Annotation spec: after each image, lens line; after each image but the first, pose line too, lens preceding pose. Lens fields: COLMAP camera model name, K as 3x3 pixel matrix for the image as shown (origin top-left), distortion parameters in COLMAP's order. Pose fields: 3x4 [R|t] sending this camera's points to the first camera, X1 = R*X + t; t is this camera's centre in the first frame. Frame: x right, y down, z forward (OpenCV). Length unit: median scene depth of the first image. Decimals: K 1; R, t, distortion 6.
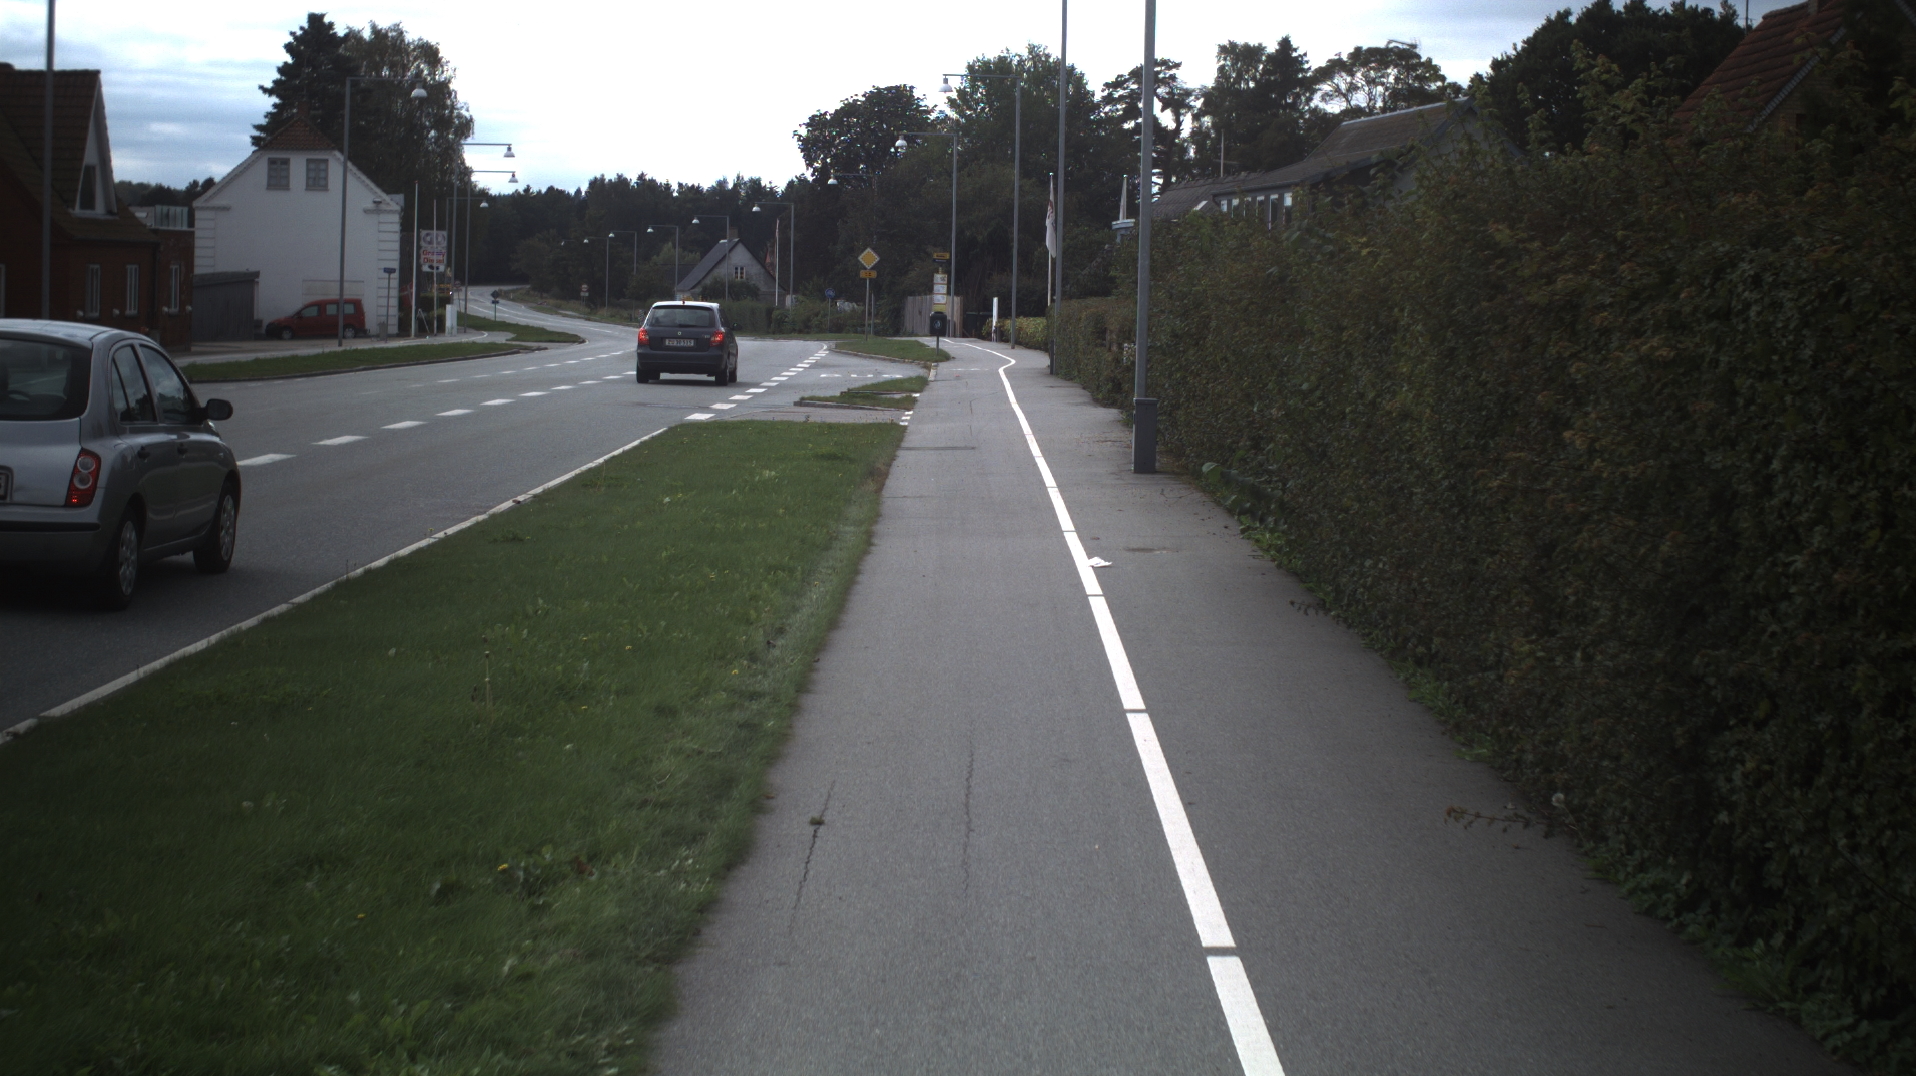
lens RADIAL K [[3304.2, 0, 958.0], [0, 3304.2, 538.0], [0, 0, 1]] dist [-0.225225, 0.000818]
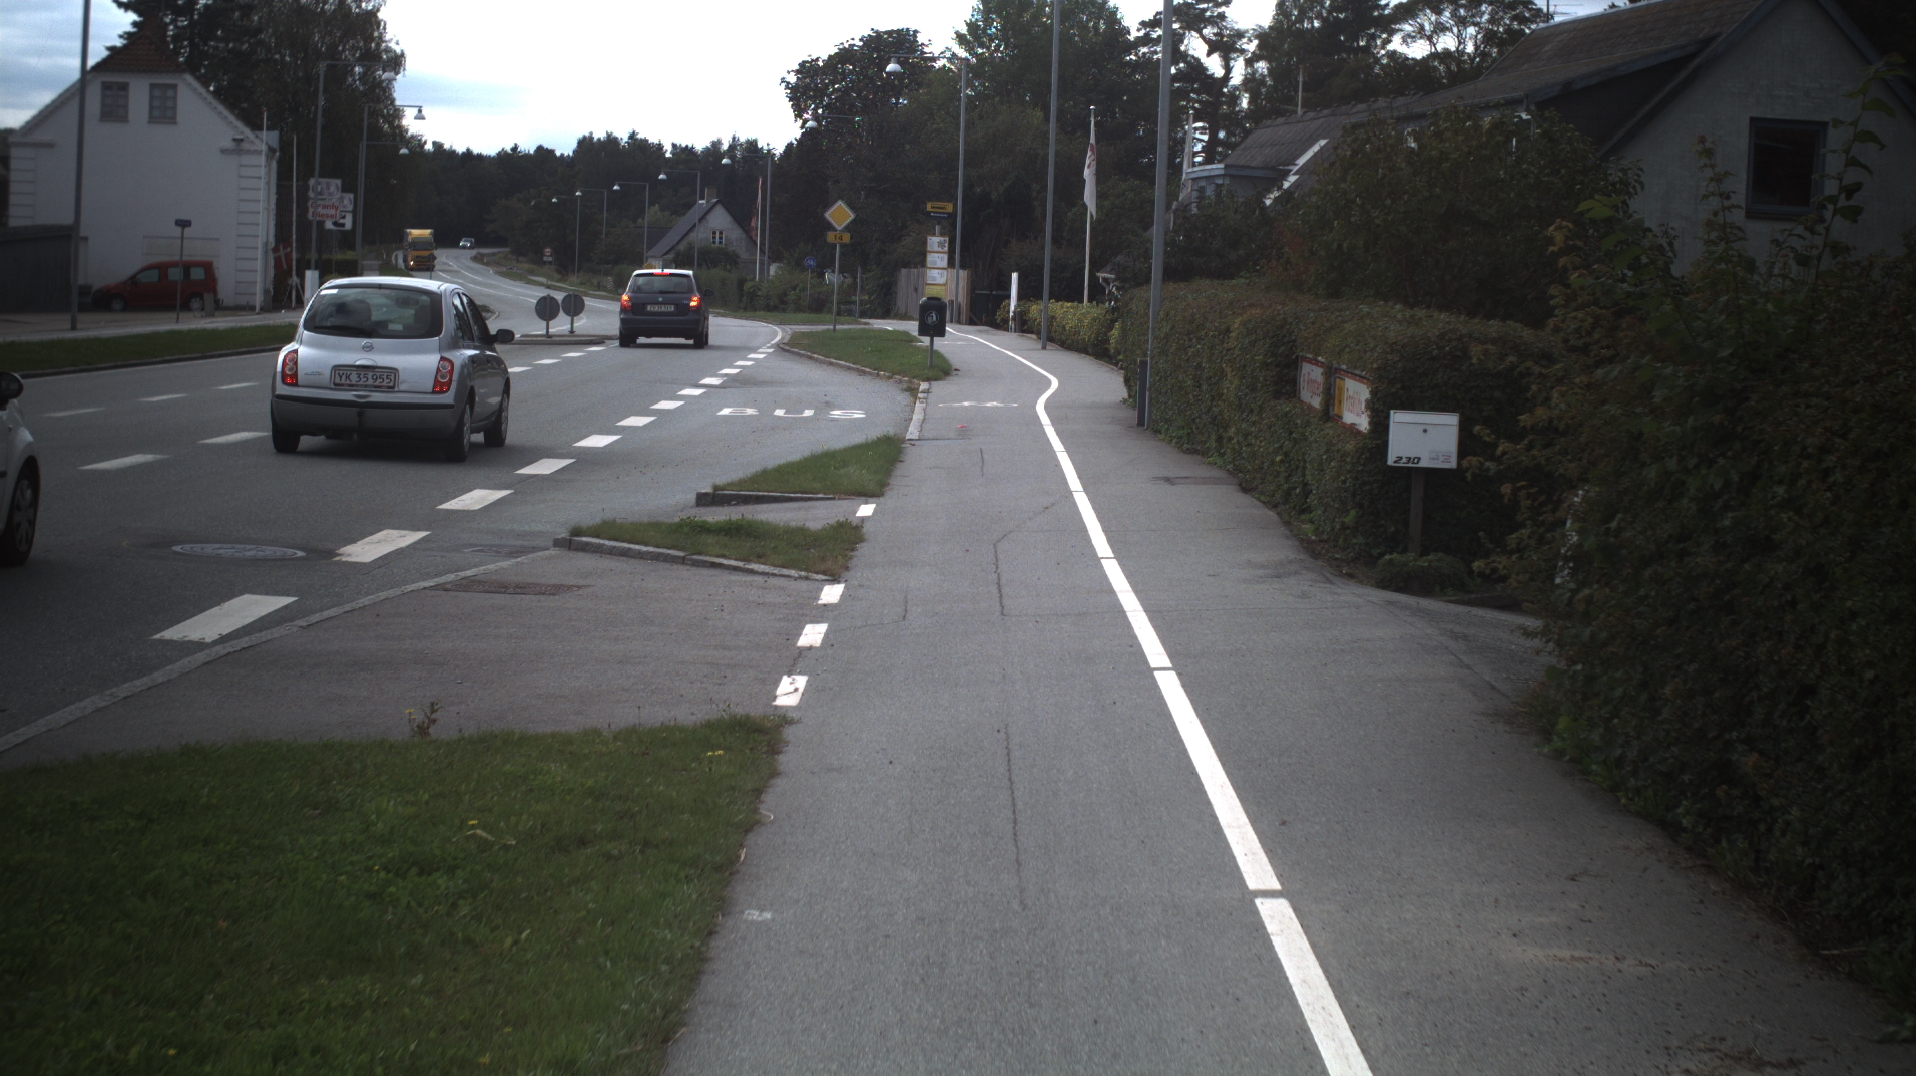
lens RADIAL K [[3304.2, 0, 958.0], [0, 3304.2, 538.0], [0, 0, 1]] dist [-0.225225, 0.000818]
pose [[0.999854, 0.017073, -0.000262, -0.000163], [-0.017070, 0.999815, 0.008826, -0.012443], [0.000413, -0.008820, 0.999961, 0.163813]]
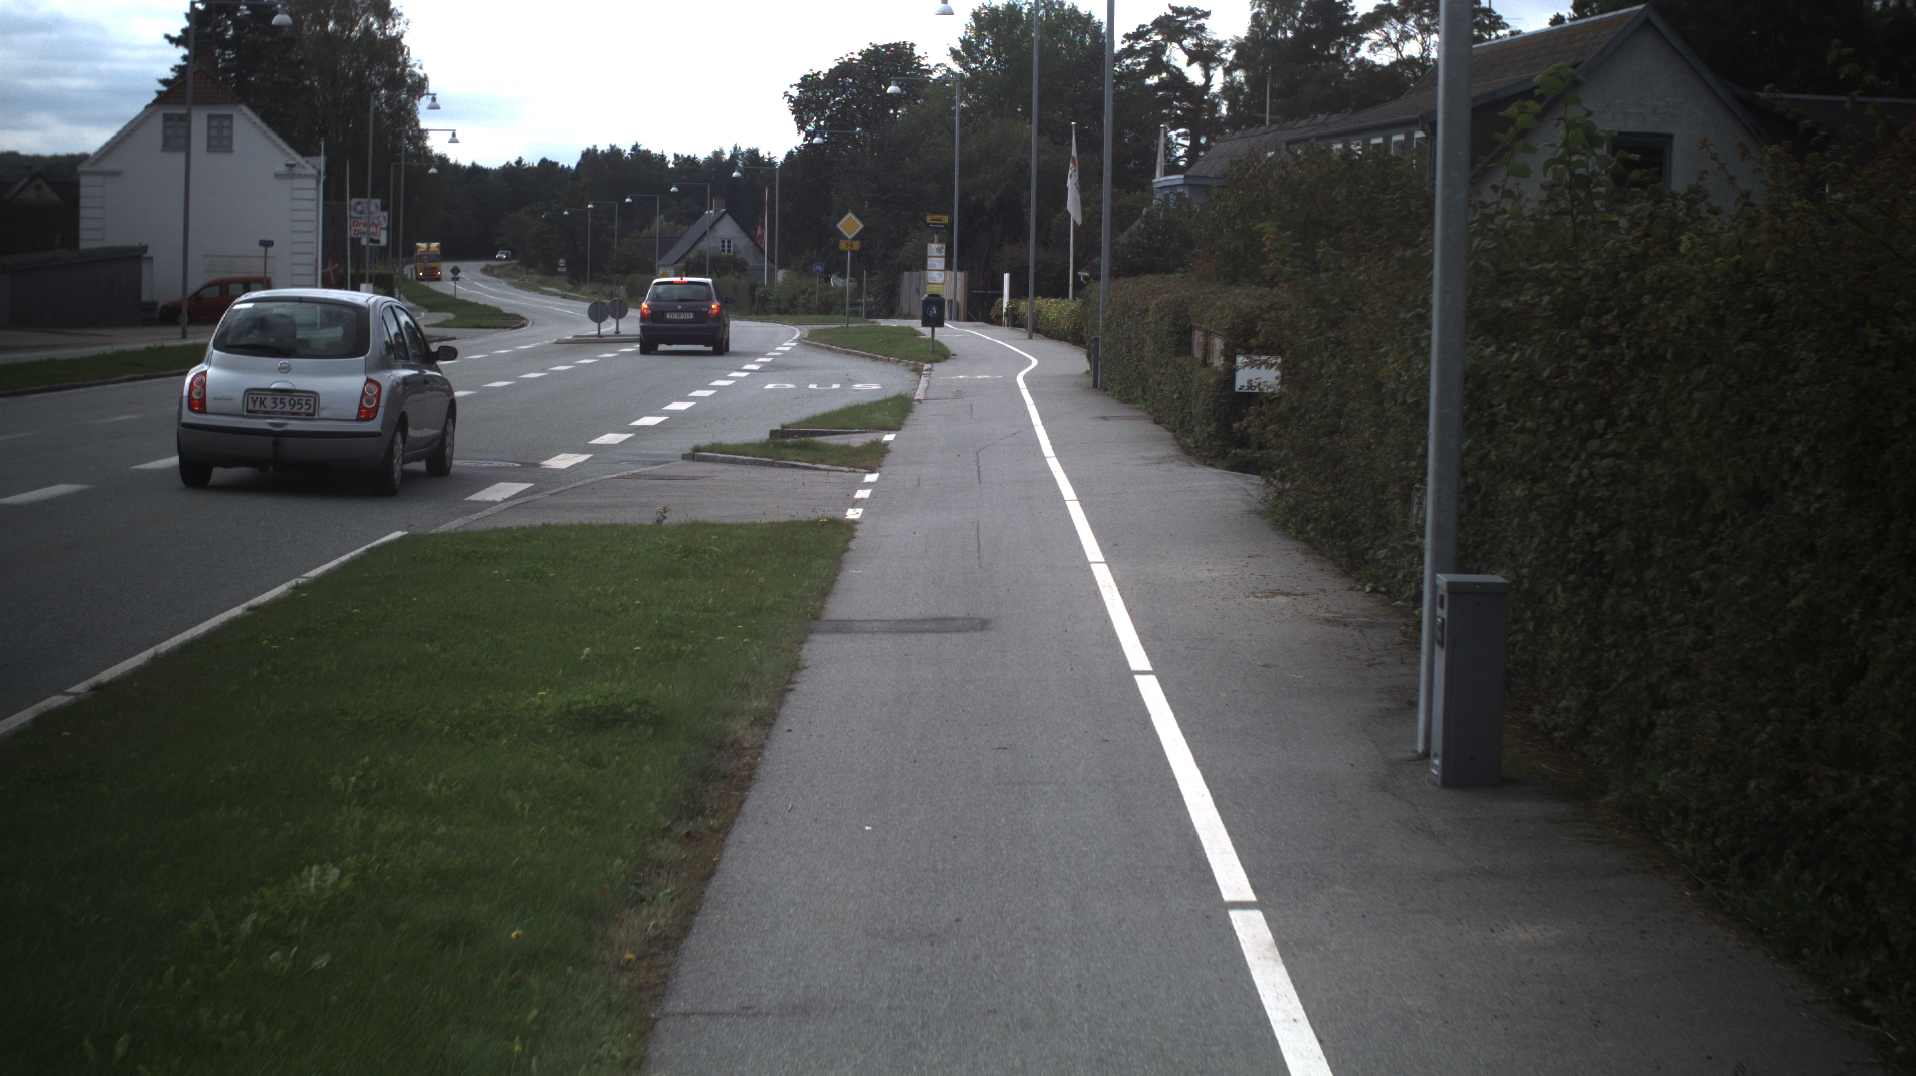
lens RADIAL K [[3304.2, 0, 958.0], [0, 3304.2, 538.0], [0, 0, 1]] dist [-0.225225, 0.000818]
pose [[0.999995, -0.002458, -0.001948, 0.000393], [0.002473, 0.999966, 0.007904, -0.008305], [0.001928, -0.007909, 0.999967, 0.109178]]
